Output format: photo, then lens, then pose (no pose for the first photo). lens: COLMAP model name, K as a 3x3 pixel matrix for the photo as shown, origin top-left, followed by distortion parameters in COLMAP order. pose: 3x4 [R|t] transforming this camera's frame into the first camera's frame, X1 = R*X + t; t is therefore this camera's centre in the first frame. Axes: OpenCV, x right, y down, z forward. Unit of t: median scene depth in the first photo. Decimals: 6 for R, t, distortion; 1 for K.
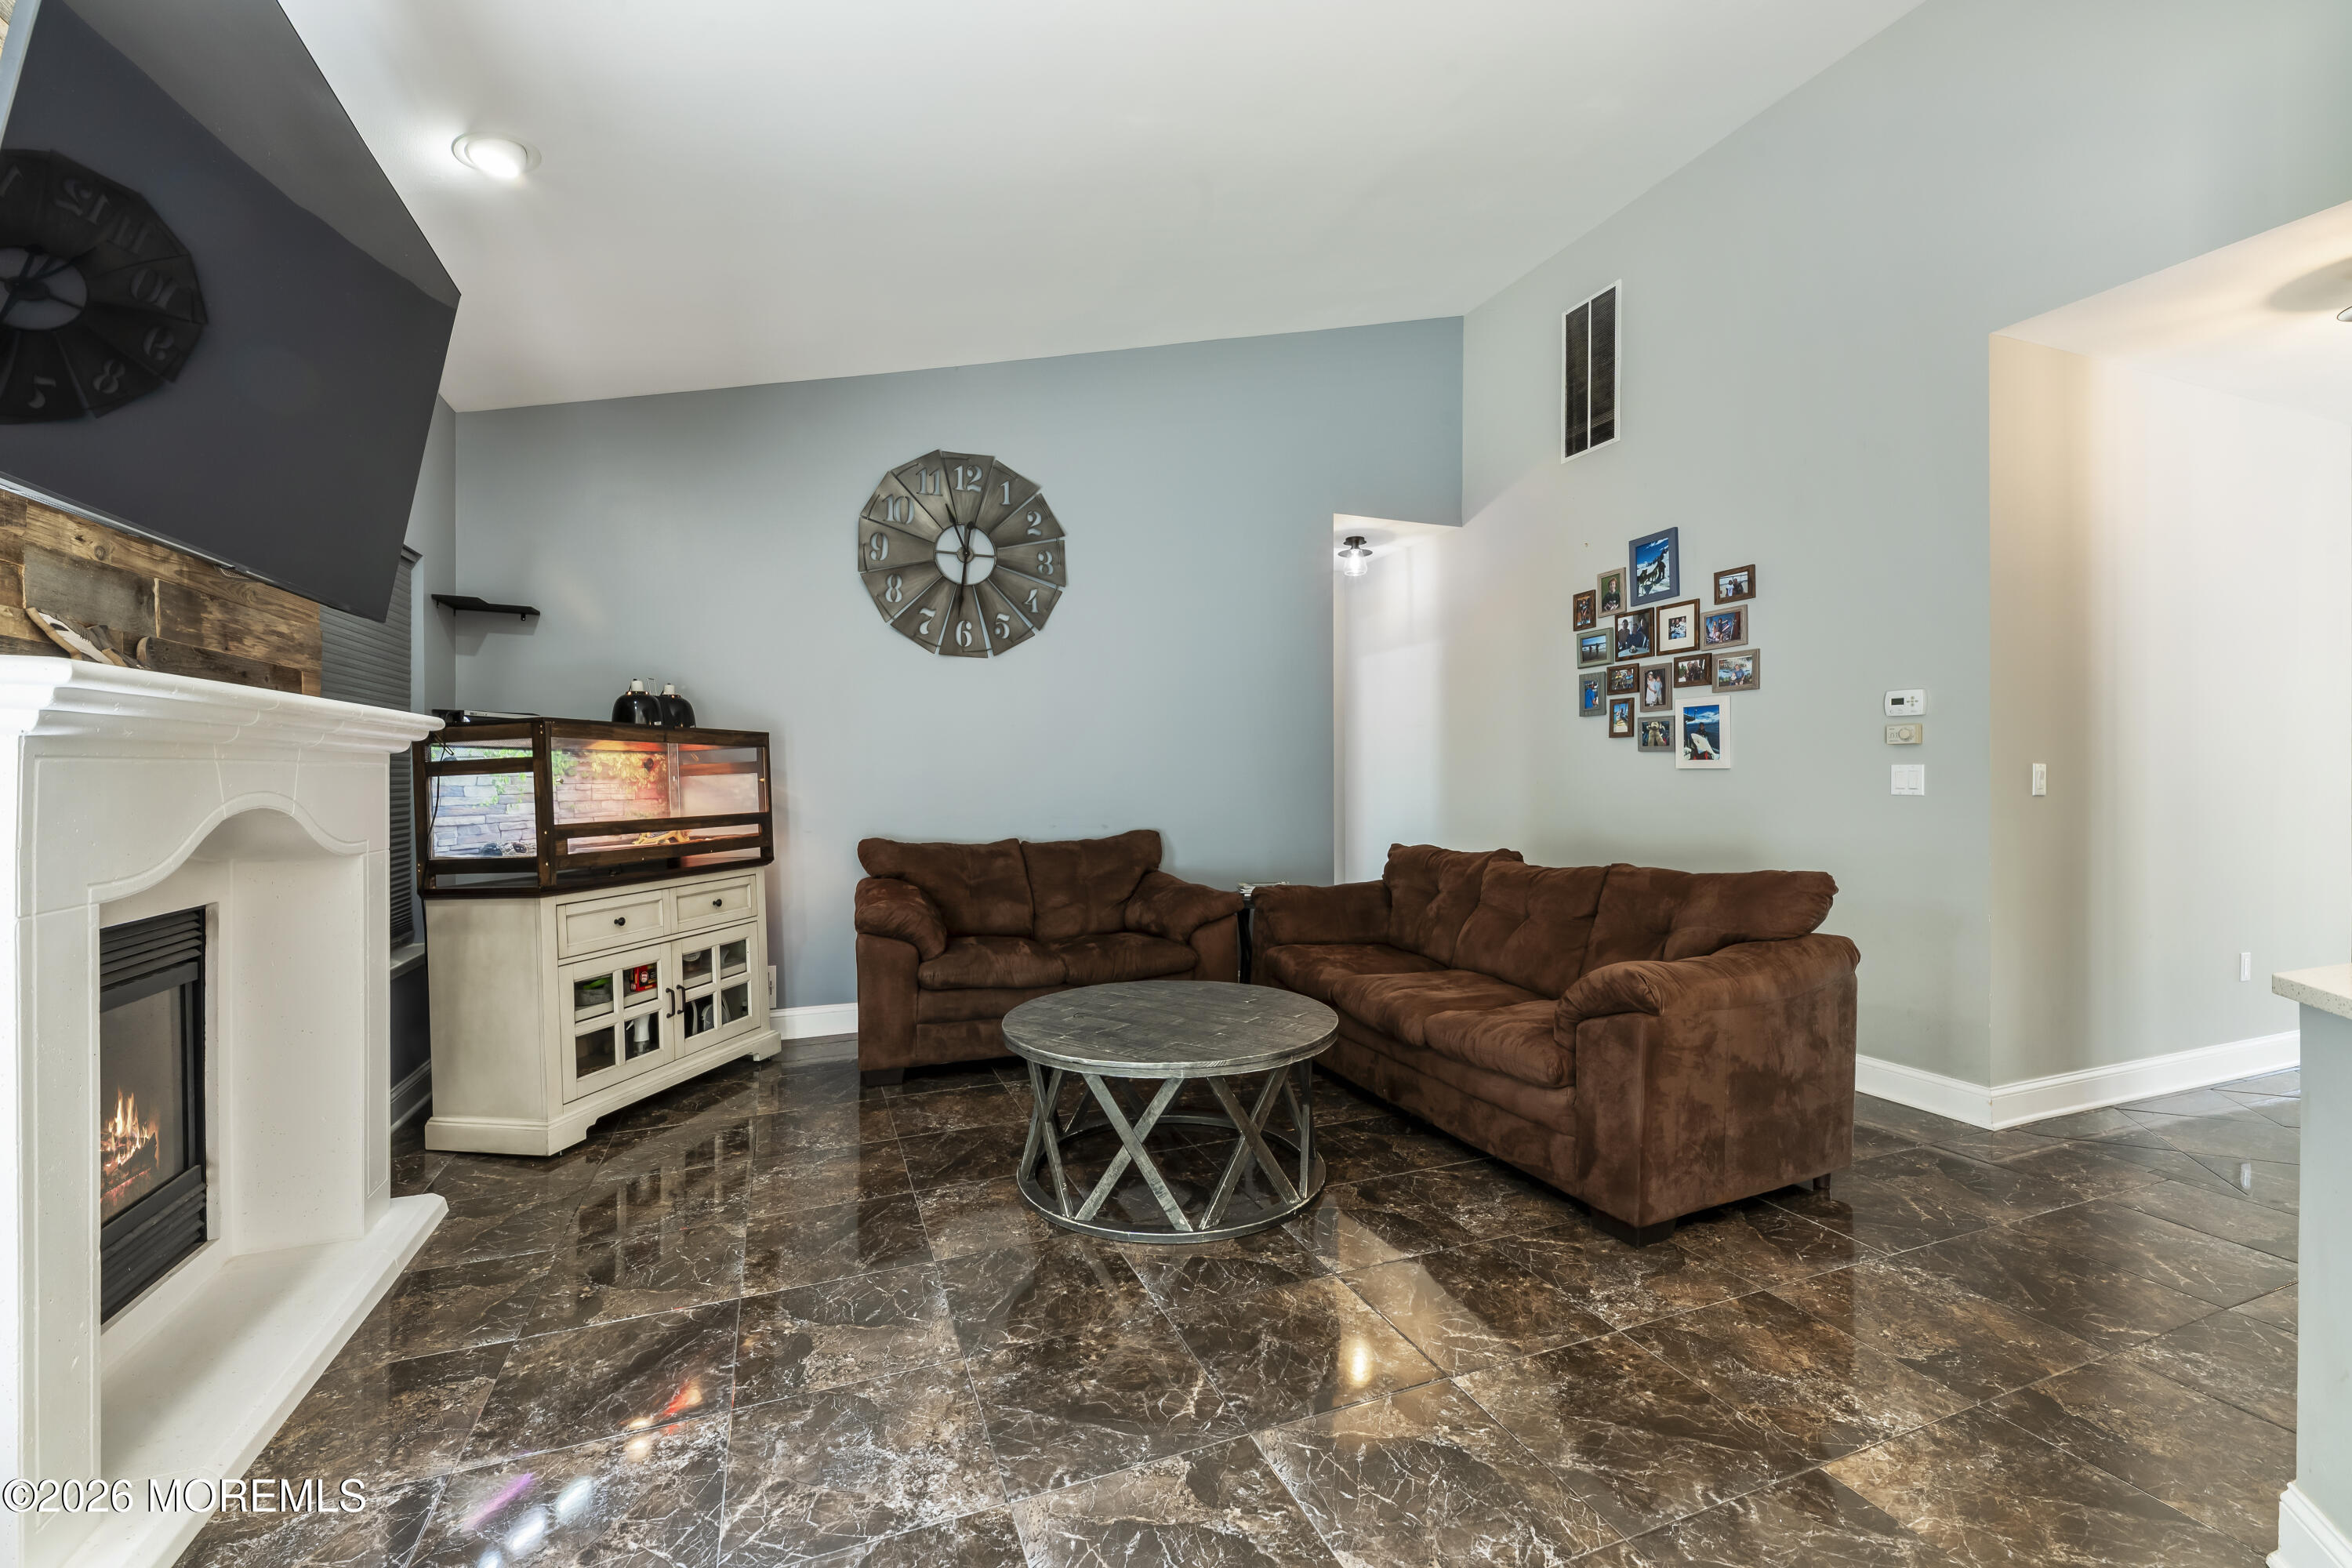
lens RADIAL K [[979.0, 0, 1180.4], [0, 979.0, 778.1], [0, 0, 1]] dist [0.002919, 0.000009]
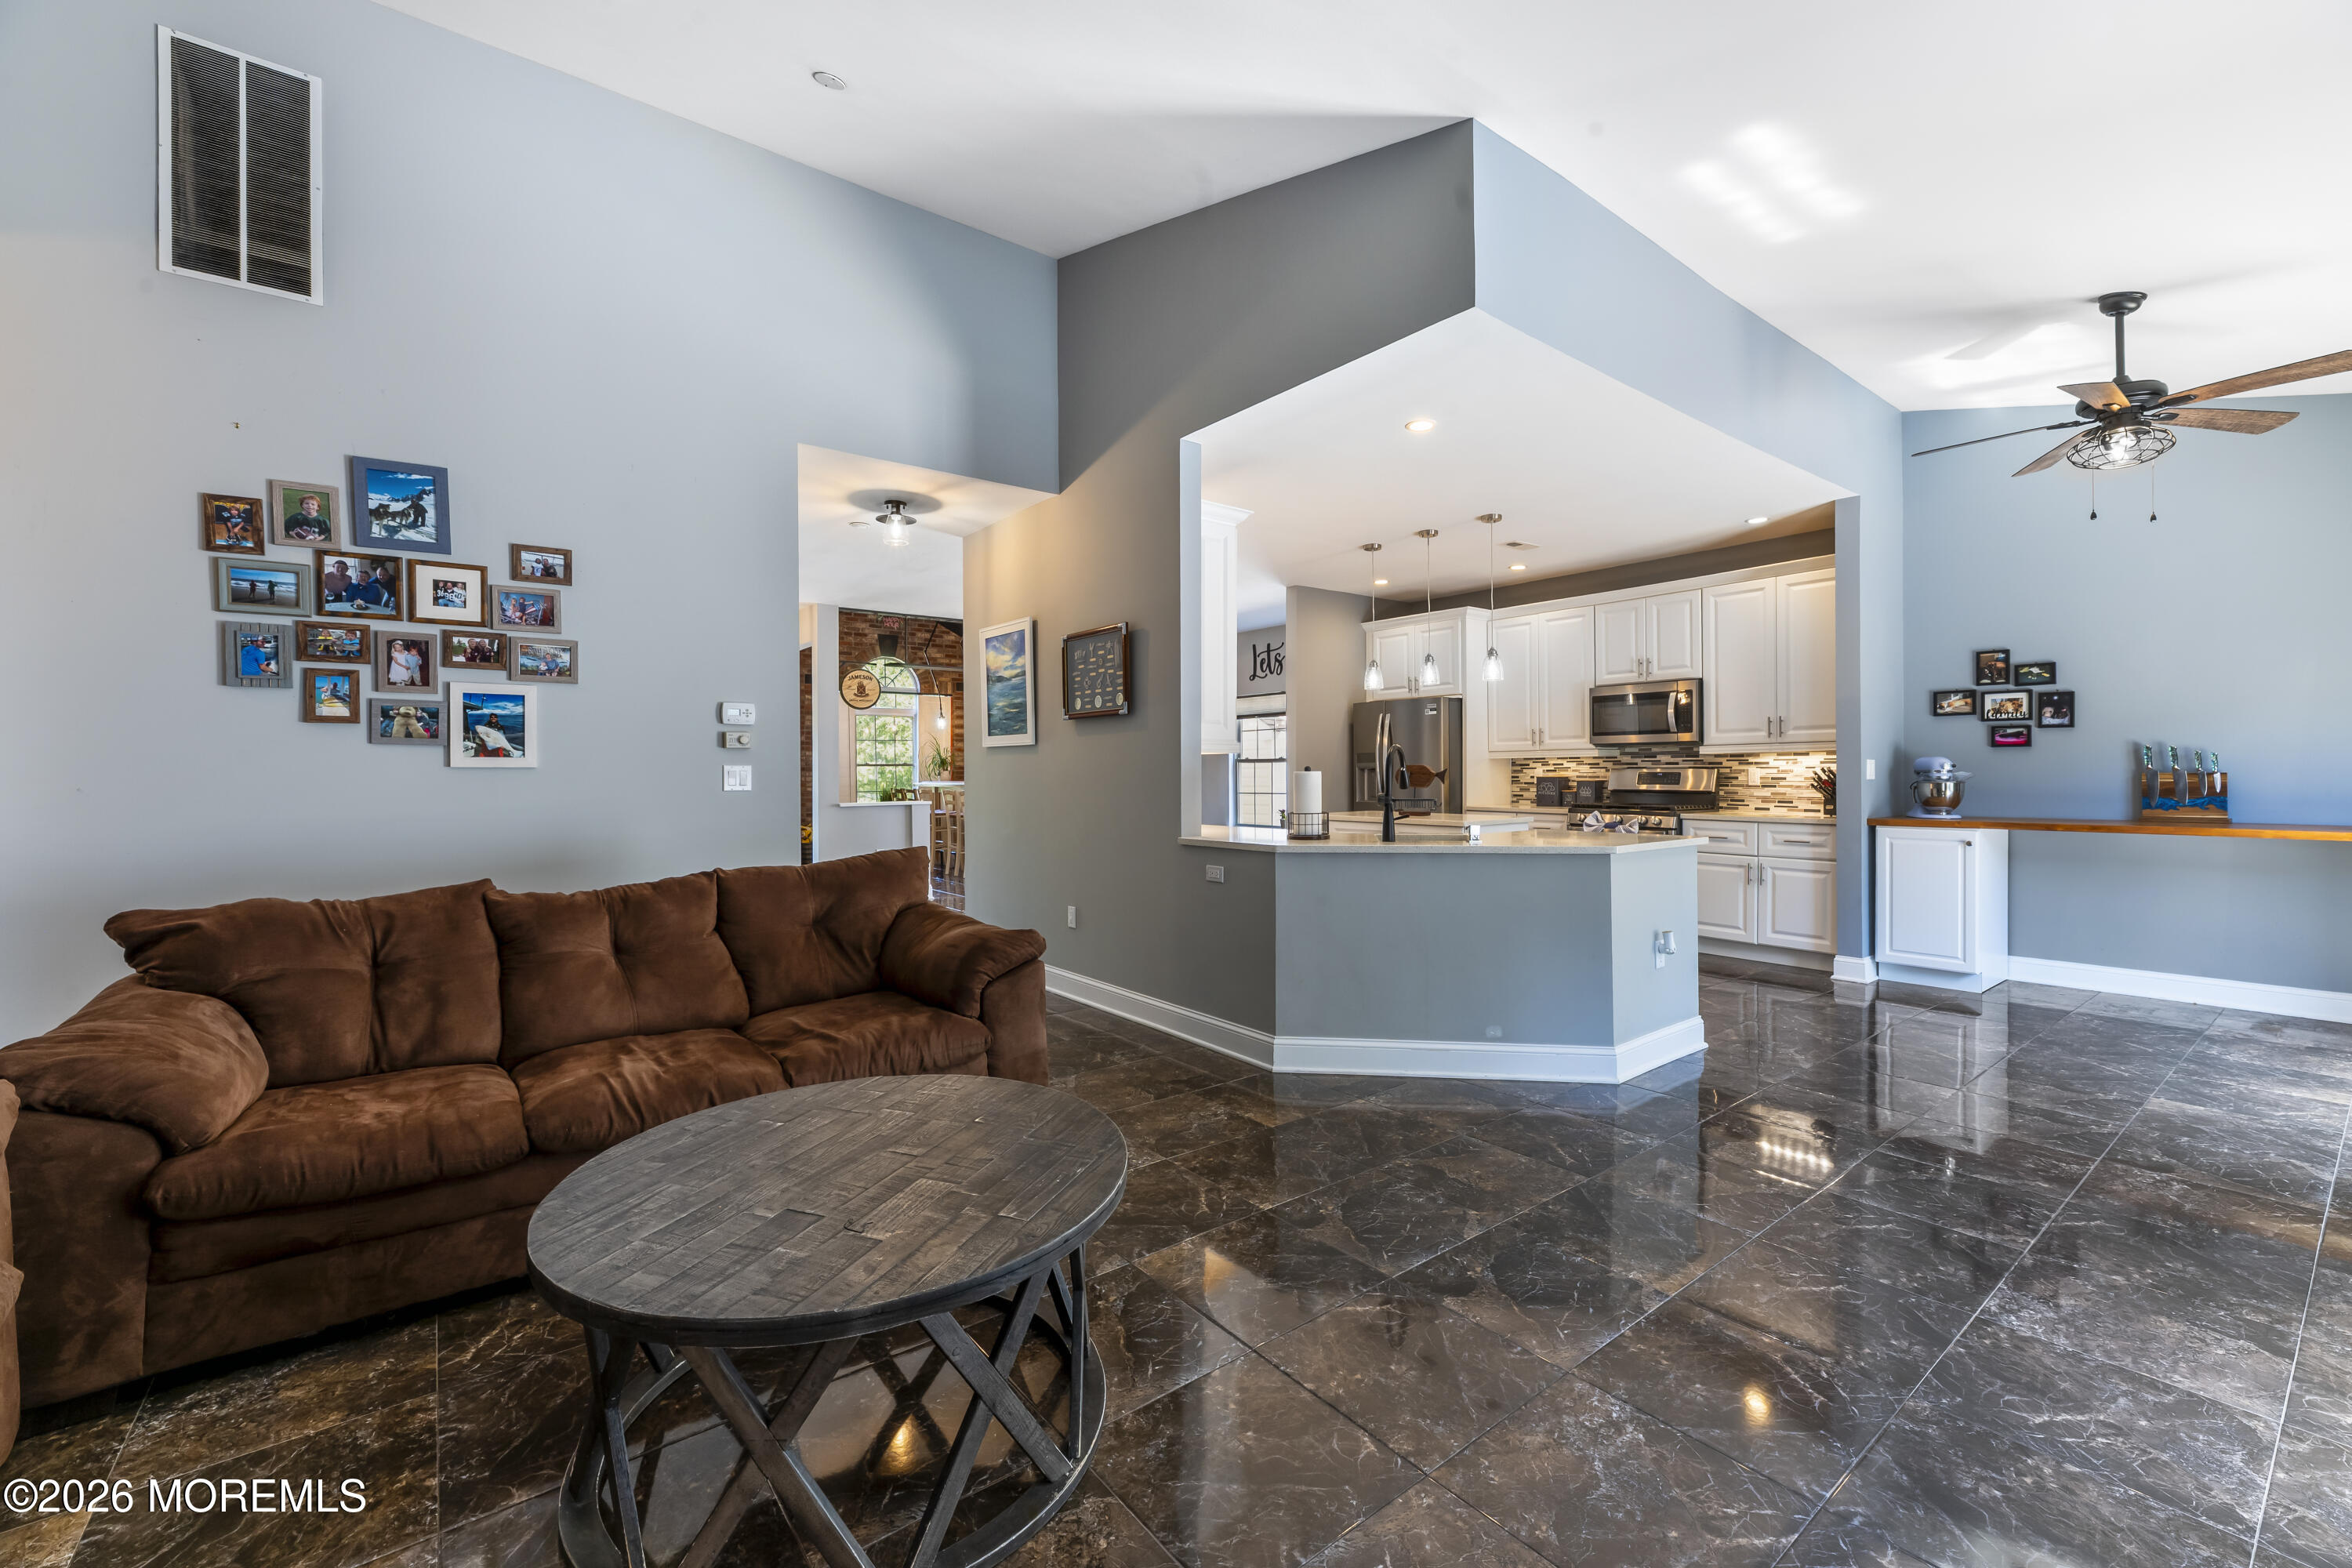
lens RADIAL K [[958.2, 0, 1176.0], [0, 958.2, 784.0], [0, 0, 1]] dist [0.000957, 0.000266]
pose [[-0.271638, -0.006272, 0.962379, -0.428744], [0.009084, 0.999918, 0.009081, 0.002533], [-0.962357, 0.011209, -0.271558, 0.649943]]
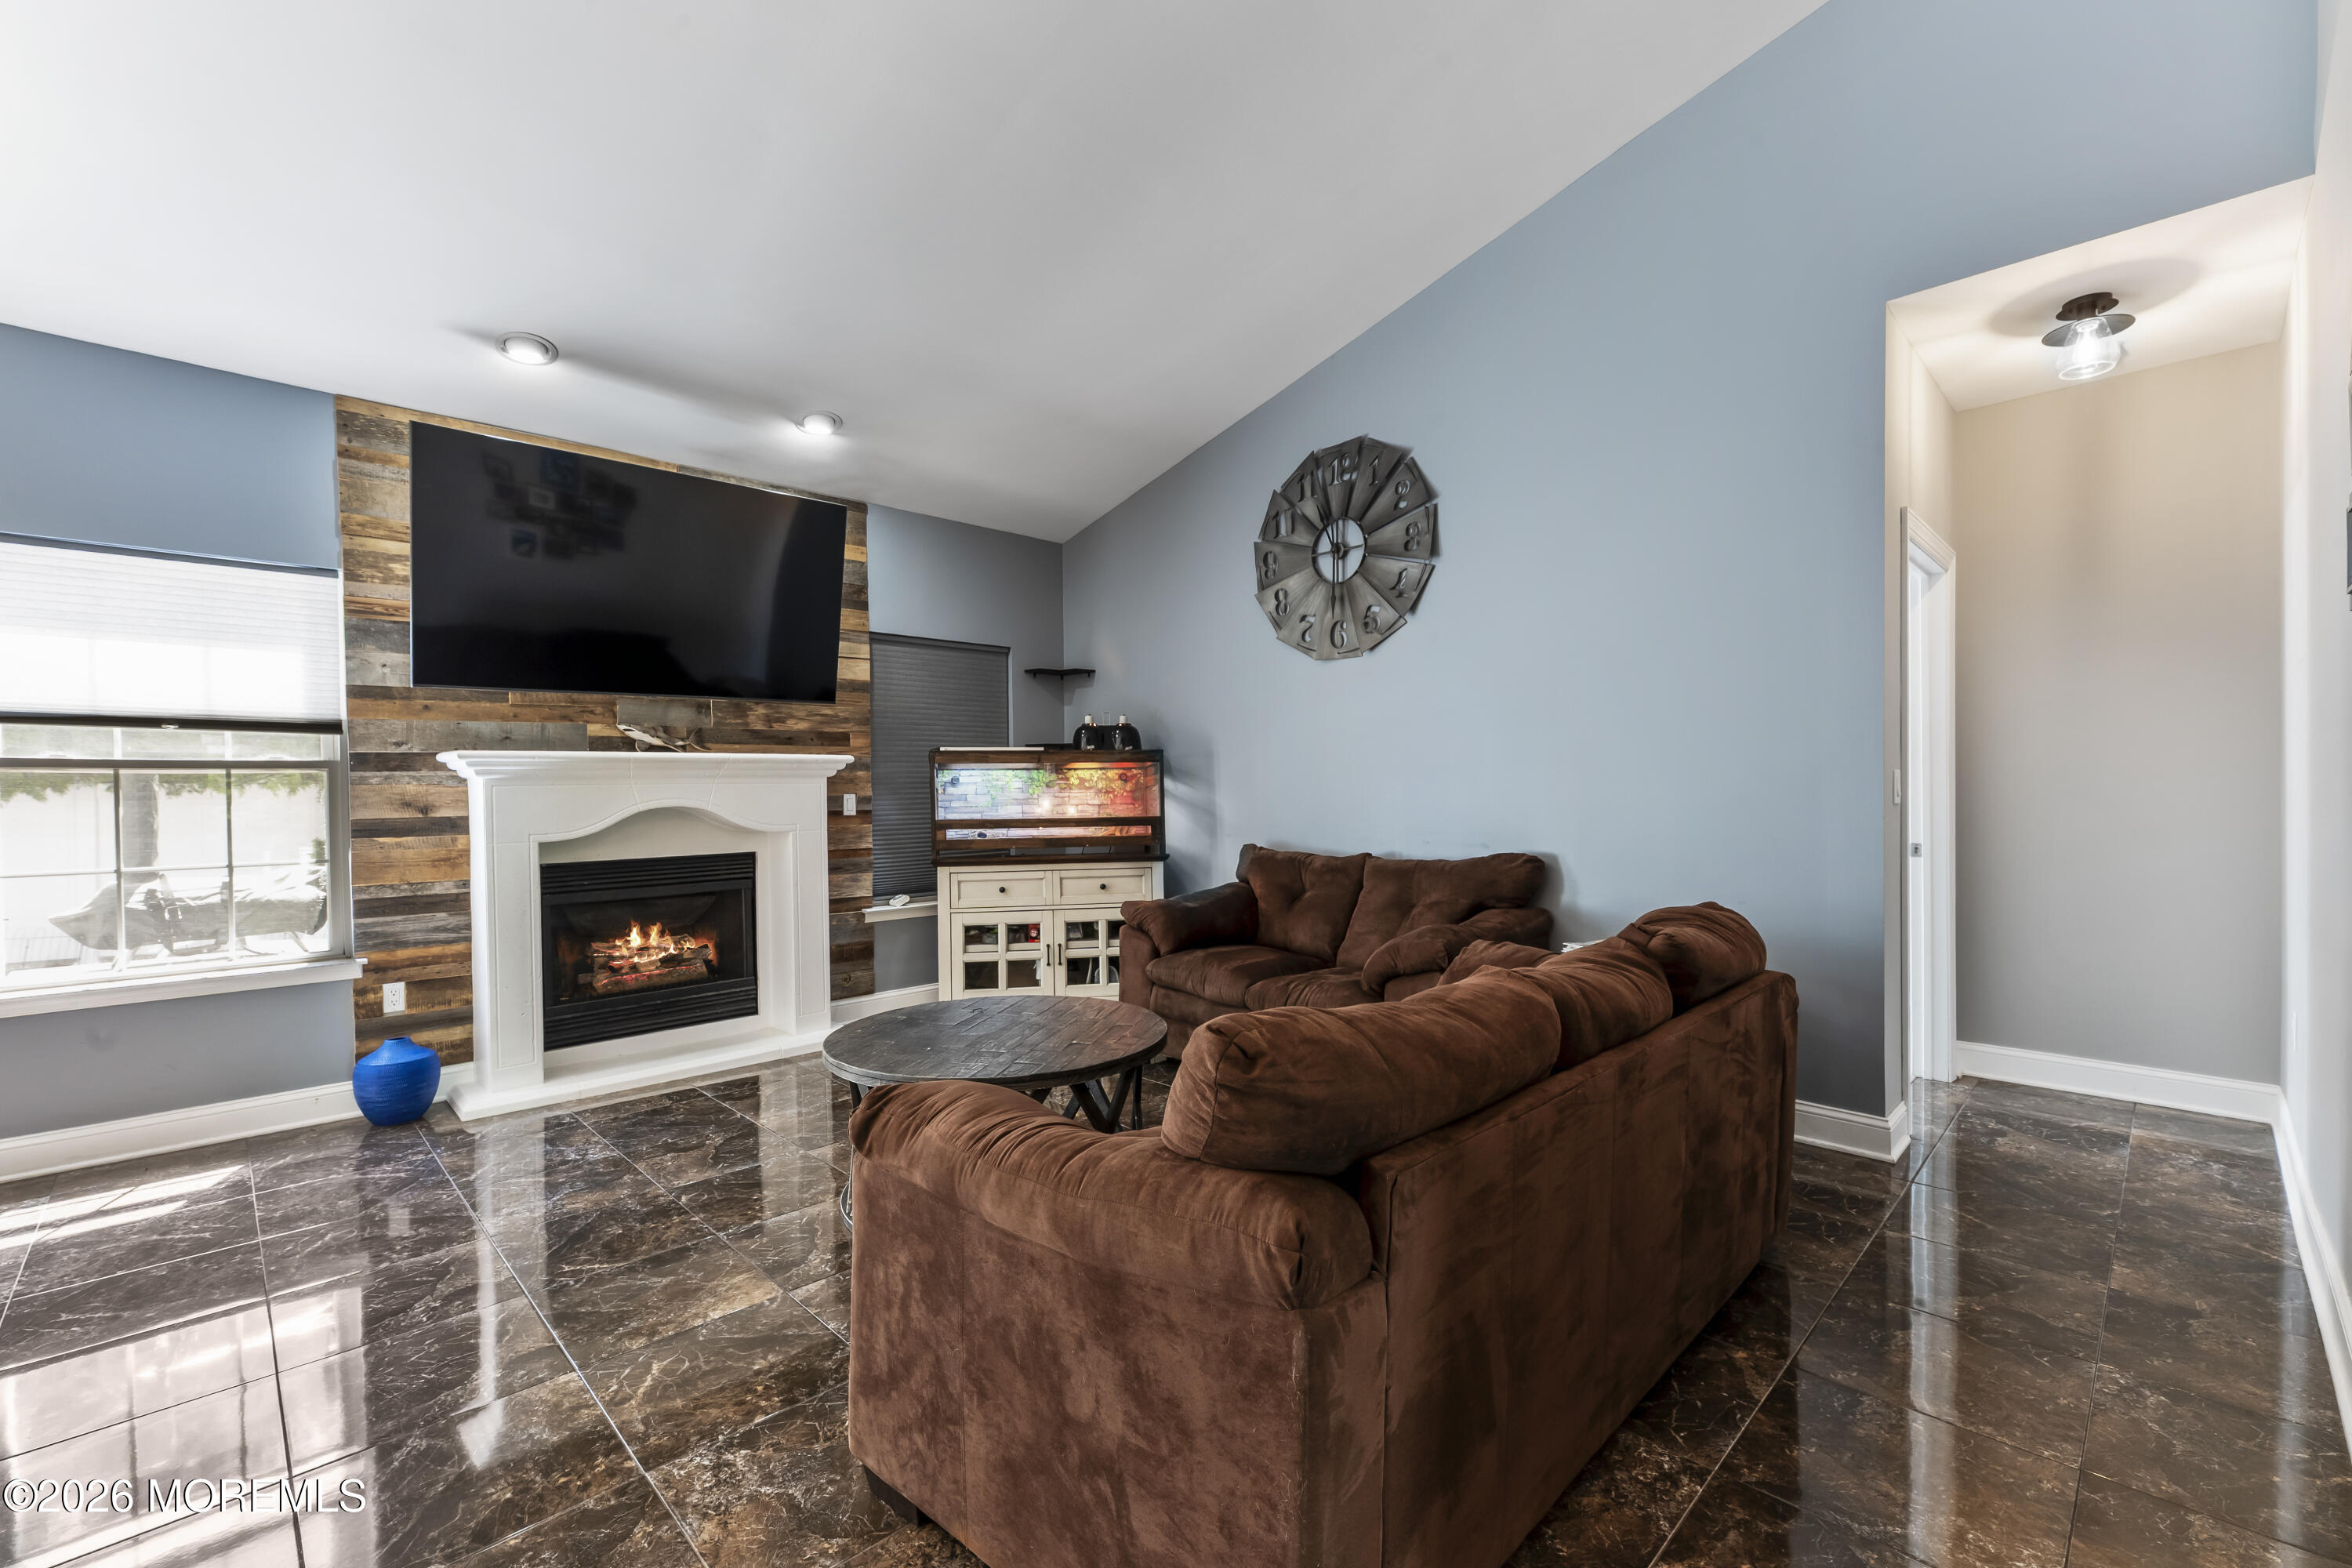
lens RADIAL K [[983.4, 0, 1173.2], [0, 983.4, 790.5], [0, 0, 1]] dist [0.000842, 0.000073]
pose [[0.387542, -0.000635, -0.921852, 0.655106], [0.009957, 0.999944, 0.003497, -0.000498], [0.921798, -0.010534, 0.387527, 0.523189]]
